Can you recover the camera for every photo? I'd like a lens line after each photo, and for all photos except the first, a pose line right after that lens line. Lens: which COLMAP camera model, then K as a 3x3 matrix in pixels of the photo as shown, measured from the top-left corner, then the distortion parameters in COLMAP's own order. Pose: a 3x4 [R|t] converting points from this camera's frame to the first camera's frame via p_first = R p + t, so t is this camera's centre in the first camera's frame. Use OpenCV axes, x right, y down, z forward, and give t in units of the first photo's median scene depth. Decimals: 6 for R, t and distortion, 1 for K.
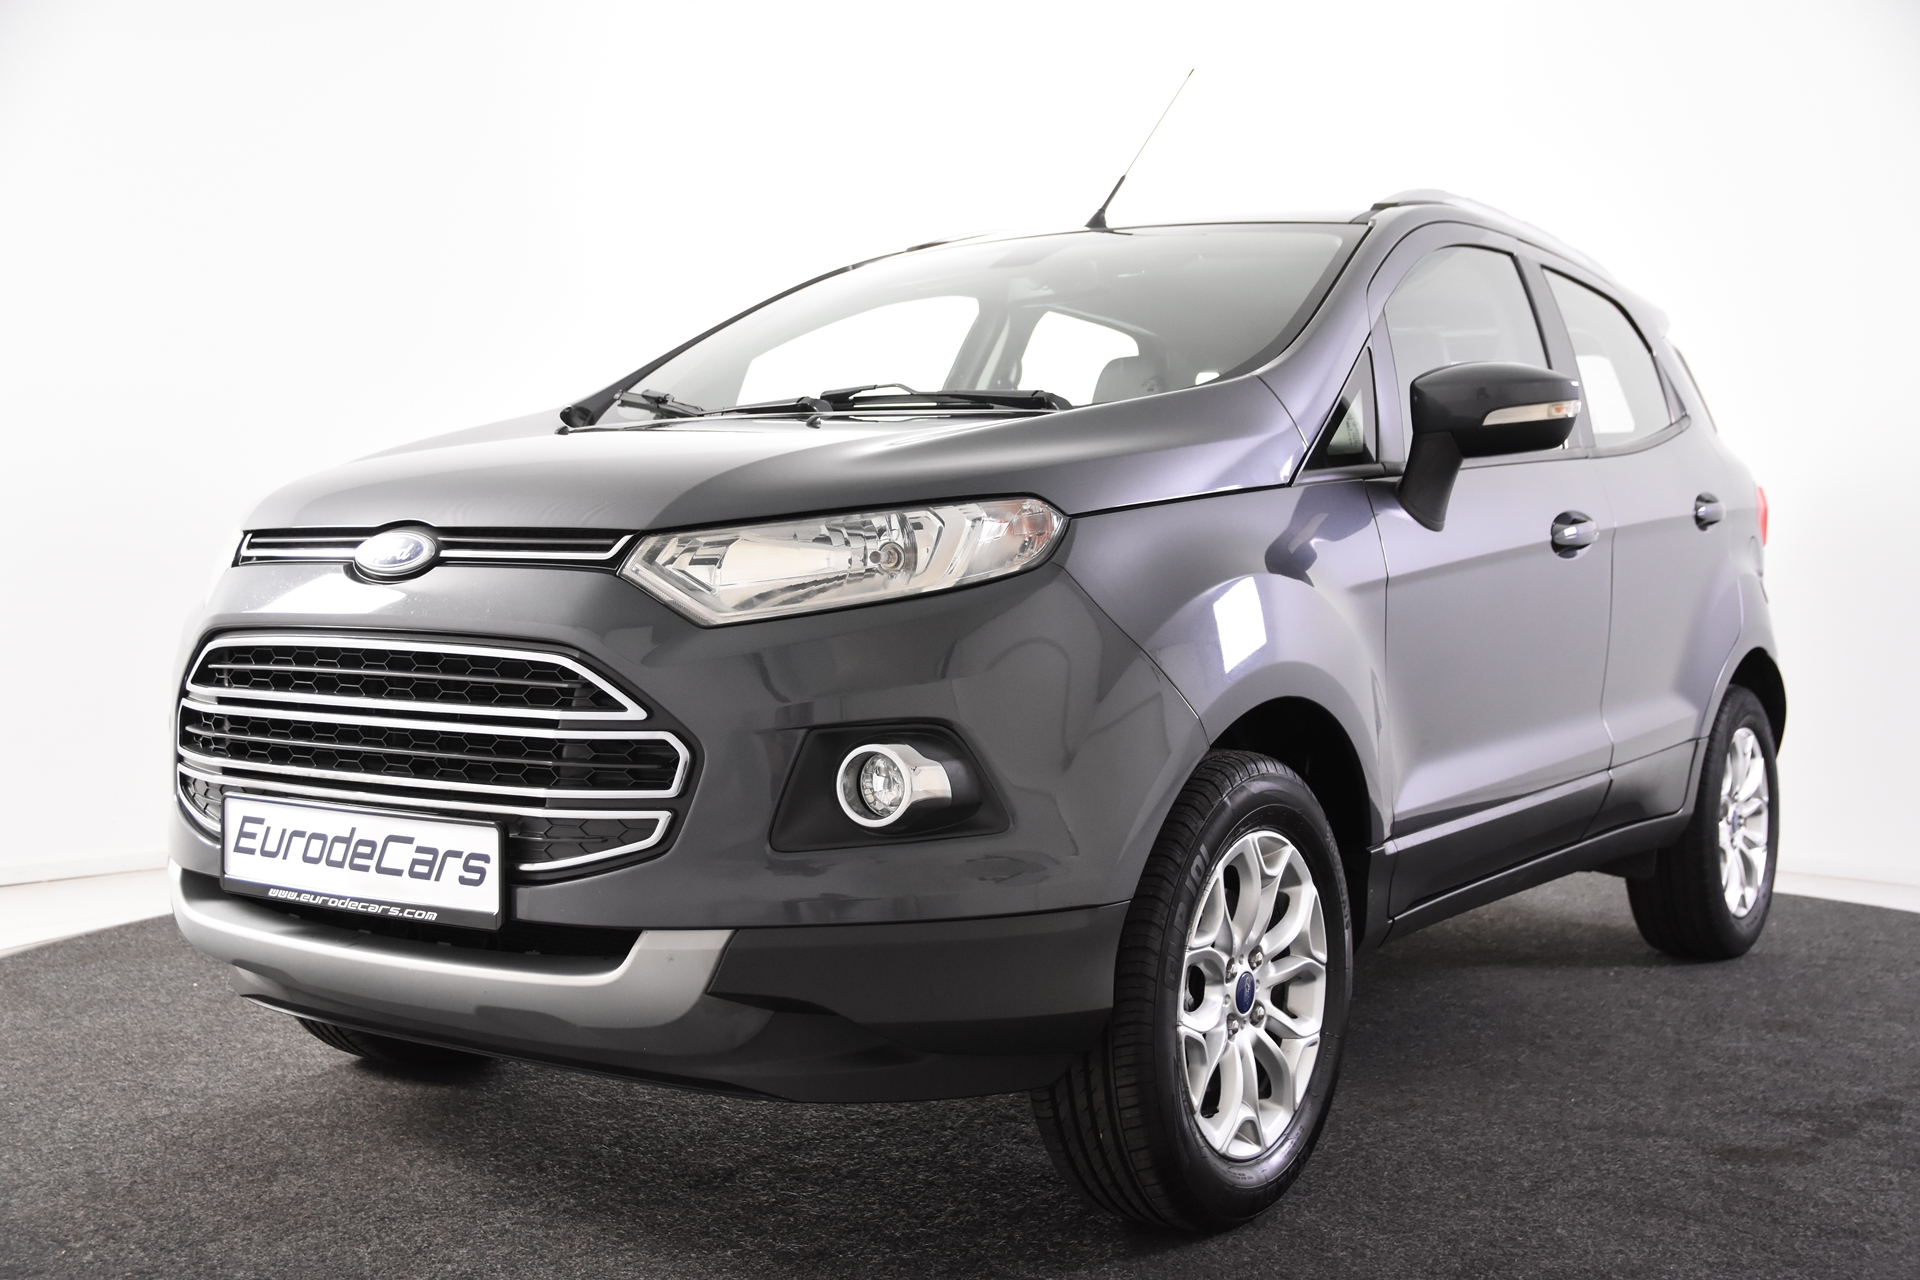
lens RADIAL K [[2117.3, 0, 974.5], [0, 2117.3, 704.2], [0, 0, 1]] dist [0.020524, 0.000000]
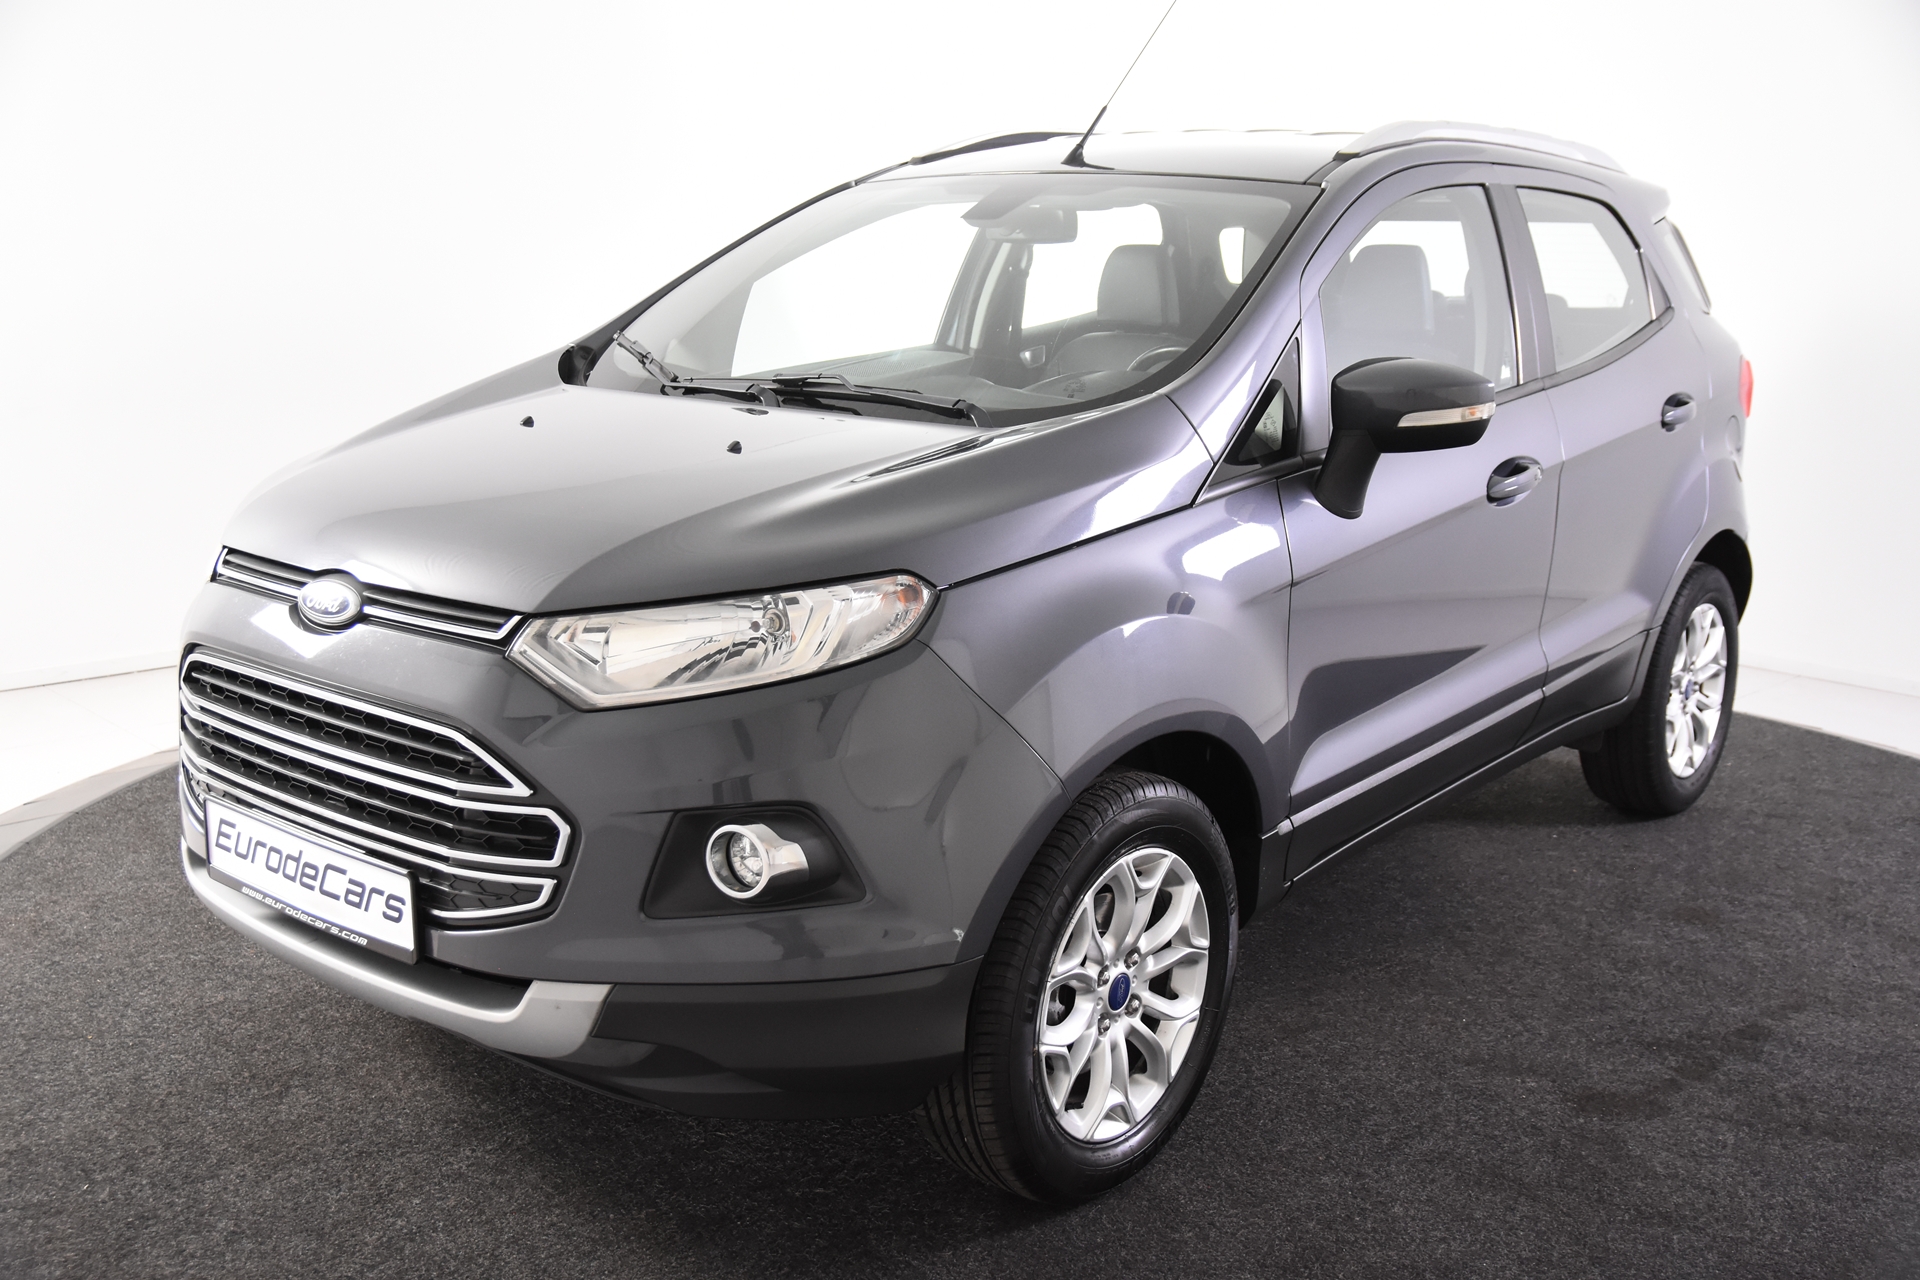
lens RADIAL K [[1867.3, 0, 951.5], [0, 1867.3, 709.6], [0, 0, 1]] dist [-0.027244, 0.000000]
pose [[0.996140, 0.028280, -0.083103, 0.125963], [-0.013209, 0.984197, 0.176583, -0.188858], [0.086784, -0.174803, 0.980771, 0.078980]]
